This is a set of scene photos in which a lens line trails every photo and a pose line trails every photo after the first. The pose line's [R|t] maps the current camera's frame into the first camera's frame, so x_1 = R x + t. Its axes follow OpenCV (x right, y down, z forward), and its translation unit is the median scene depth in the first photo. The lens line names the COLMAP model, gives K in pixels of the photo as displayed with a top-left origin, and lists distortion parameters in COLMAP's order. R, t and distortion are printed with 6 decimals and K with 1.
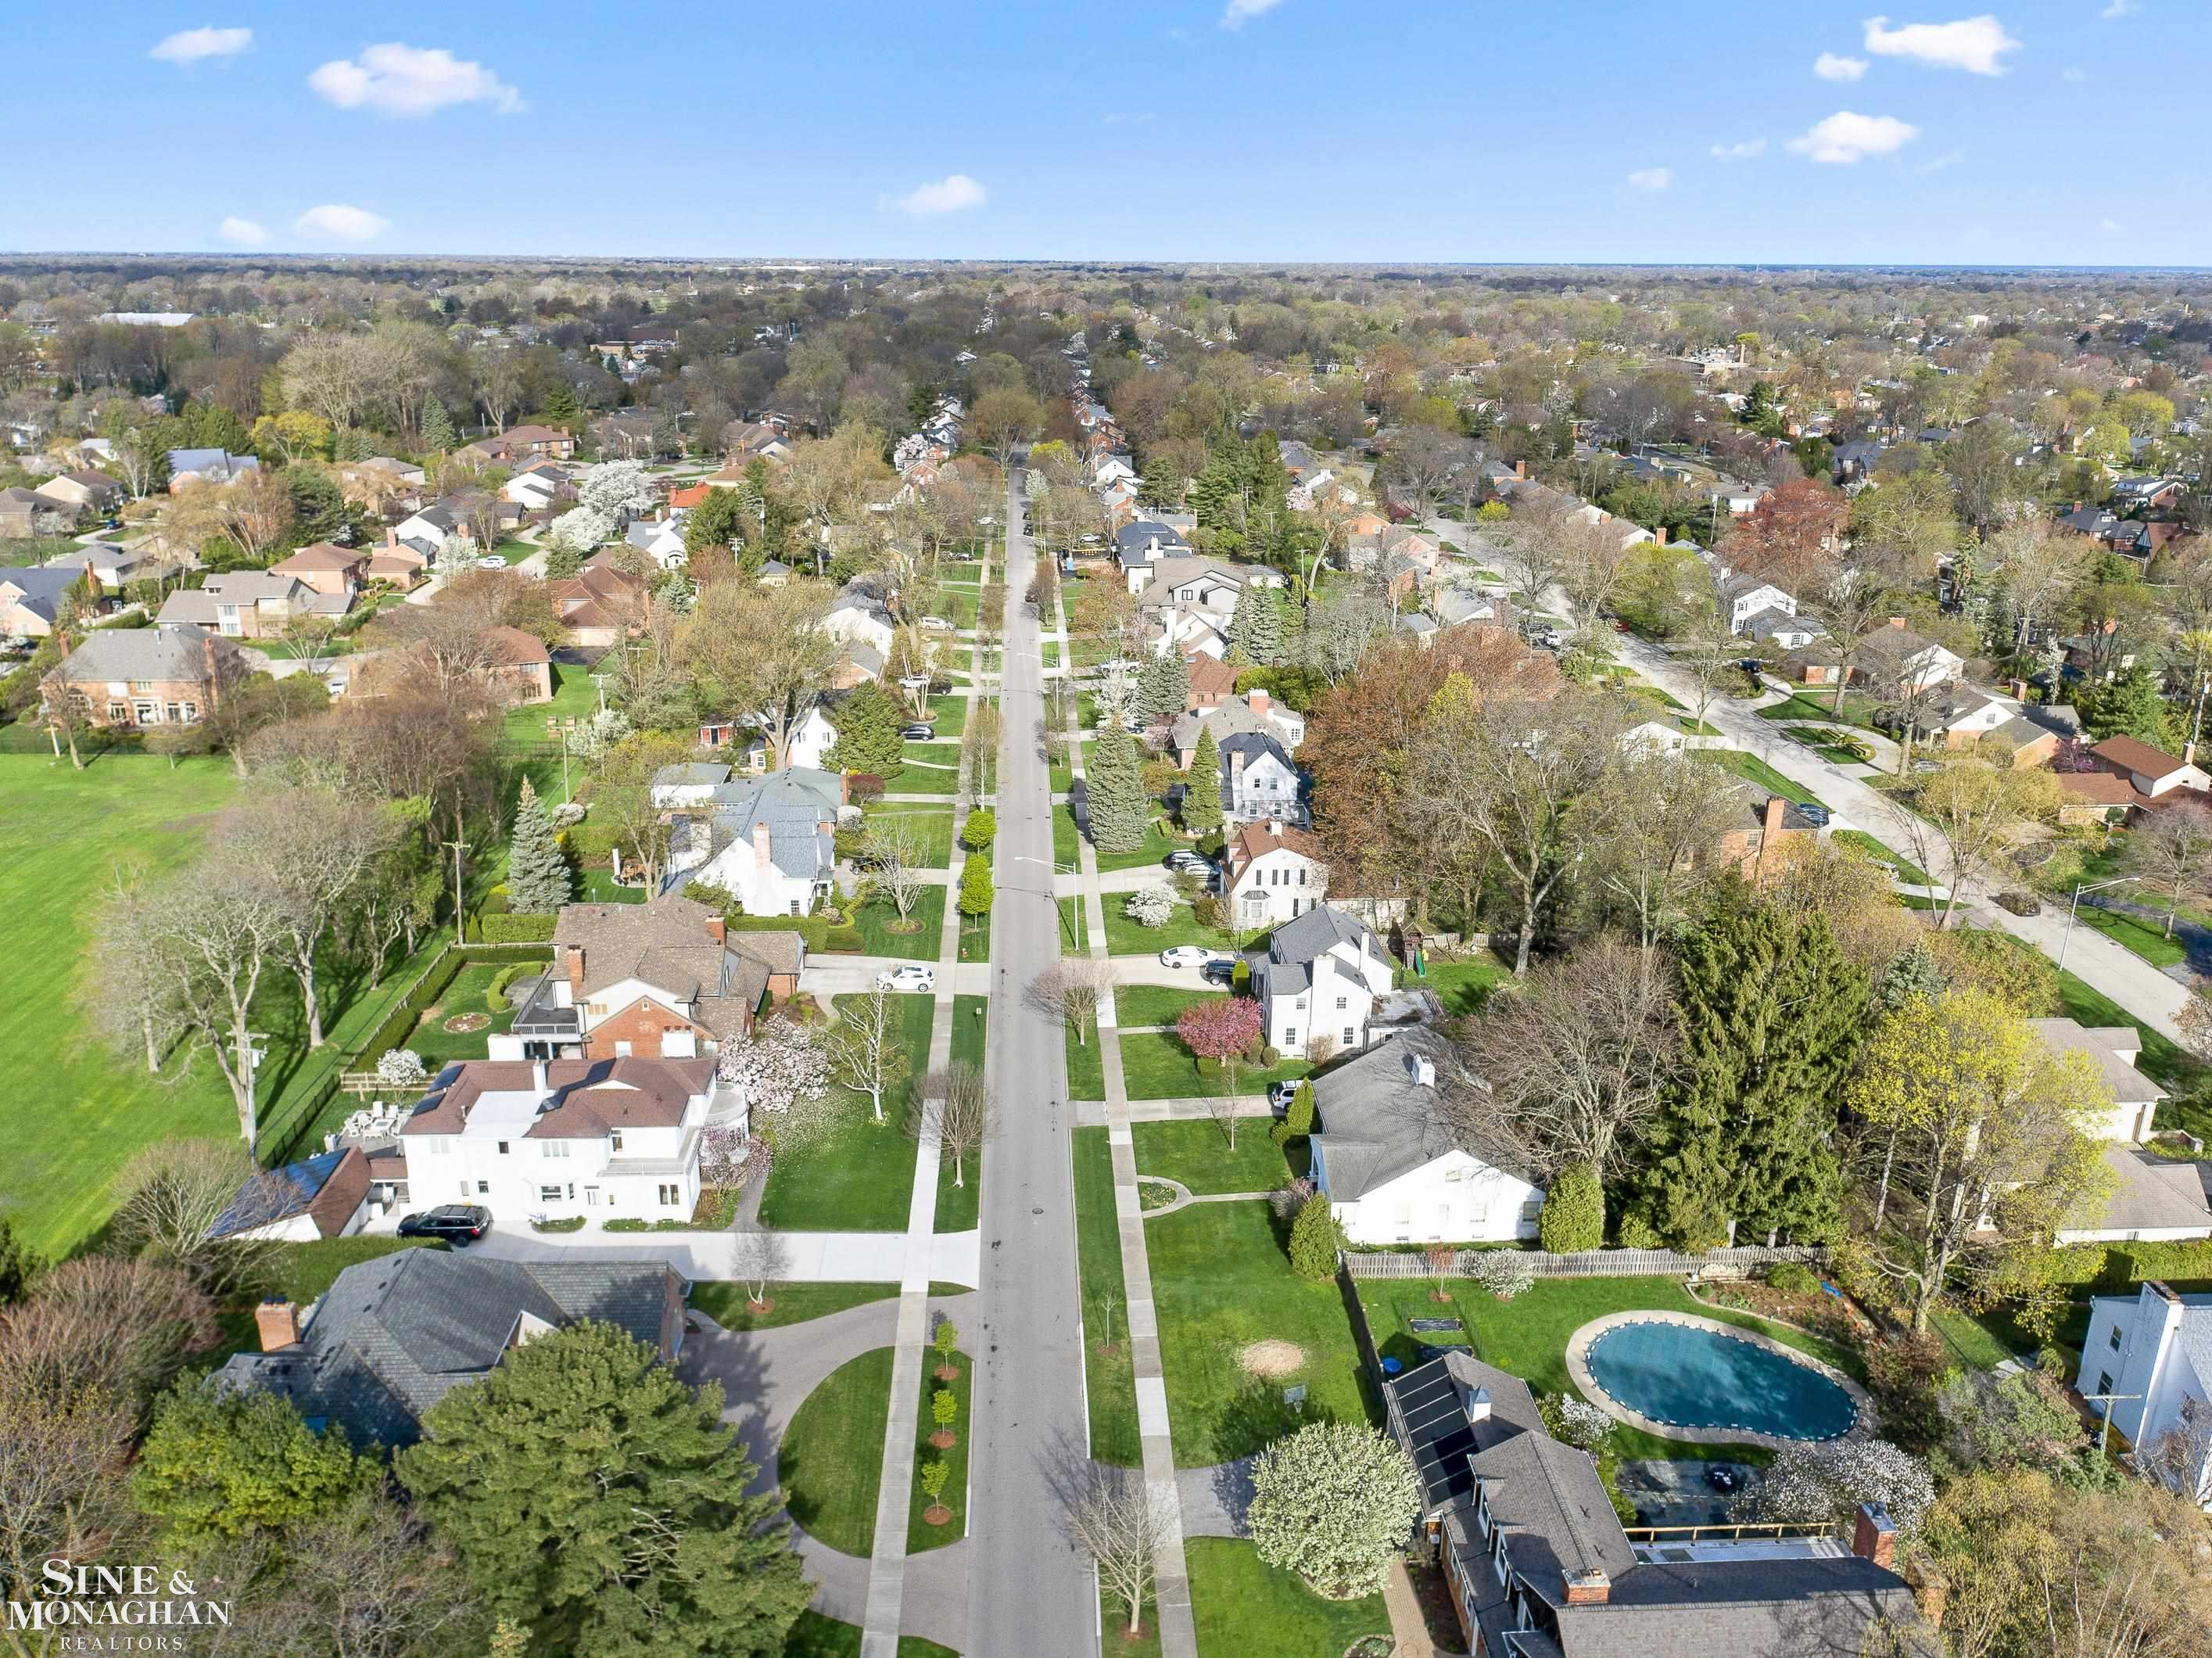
lens RADIAL K [[1725.3, 0, 1108.7], [0, 1725.3, 824.5], [0, 0, 1]] dist [-0.010027, 0.009484]
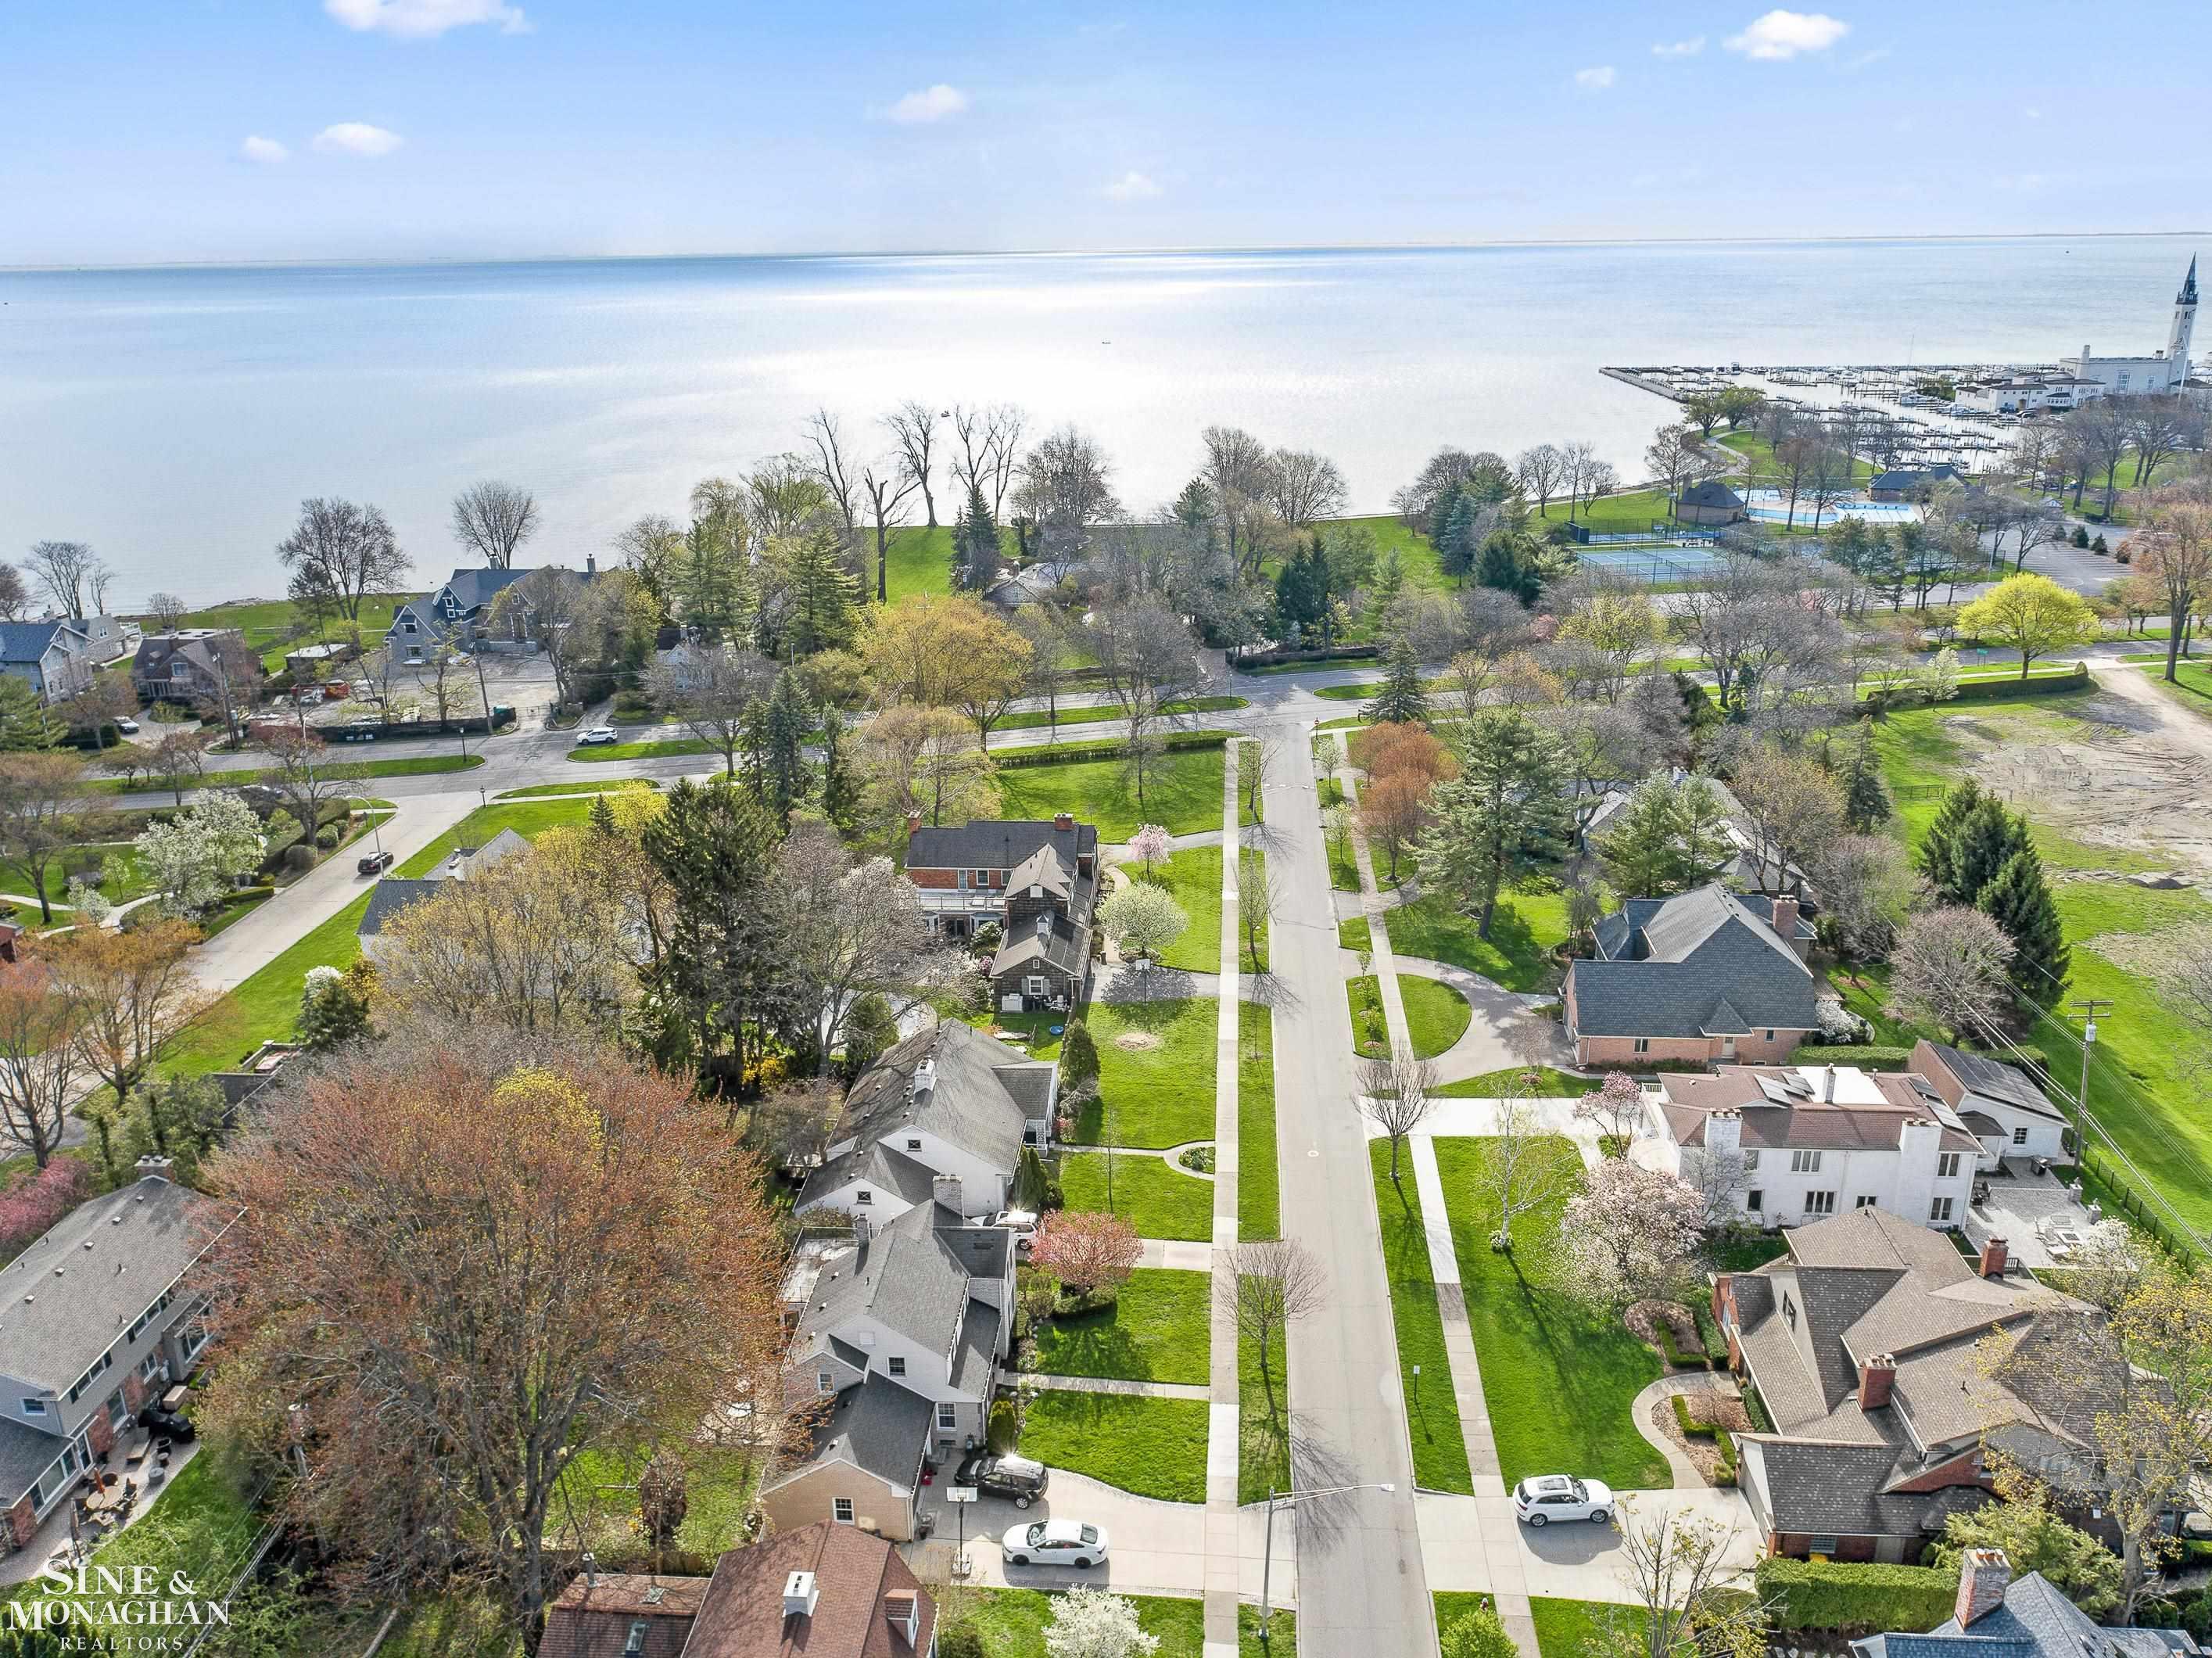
lens RADIAL K [[1725.3, 0, 1107.4], [0, 1725.3, 833.2], [0, 0, 1]] dist [-0.010027, 0.009484]
pose [[-0.992102, -0.065644, 0.106885, -0.015291], [0.013435, 0.791612, 0.610877, -0.560041], [-0.124711, 0.607488, -0.784478, 1.684745]]
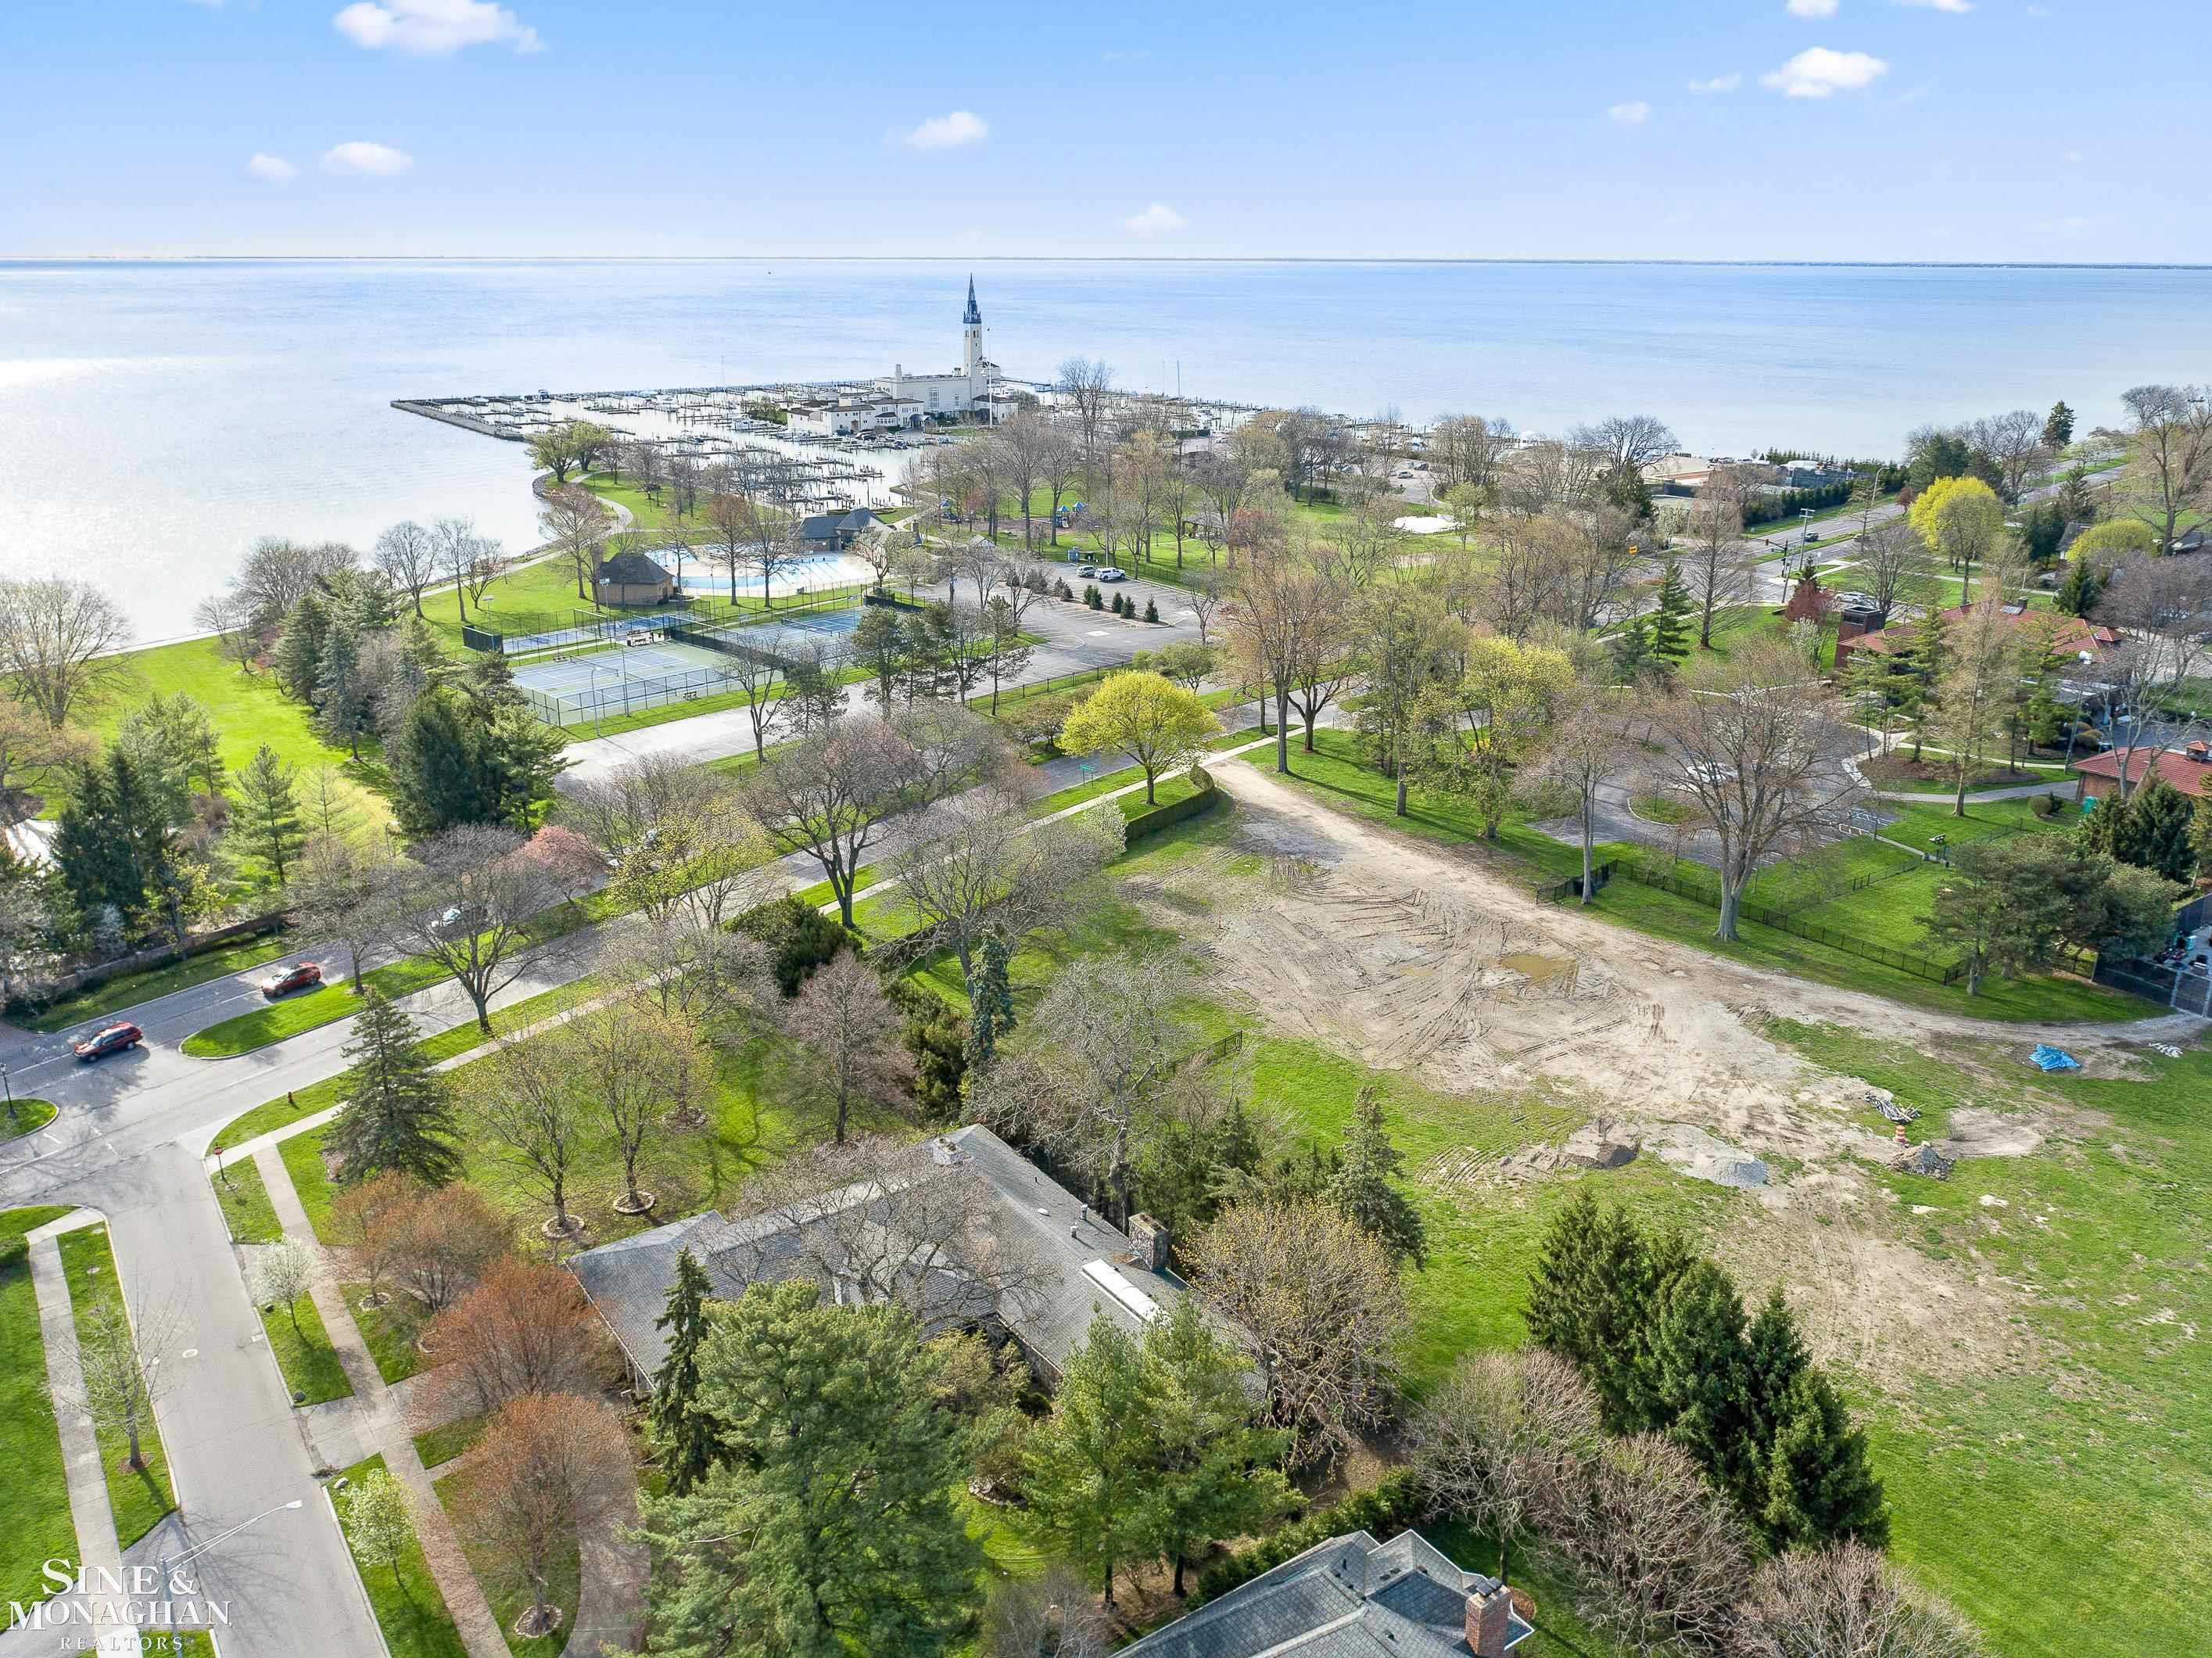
lens RADIAL K [[1725.3, 0, 1104.3], [0, 1725.3, 829.4], [0, 0, 1]] dist [-0.010027, 0.009484]
pose [[-0.850886, 0.124063, -0.510491, 0.015501], [-0.203450, 0.818075, 0.537924, -0.283952], [0.484356, 0.561571, -0.670848, 0.905365]]
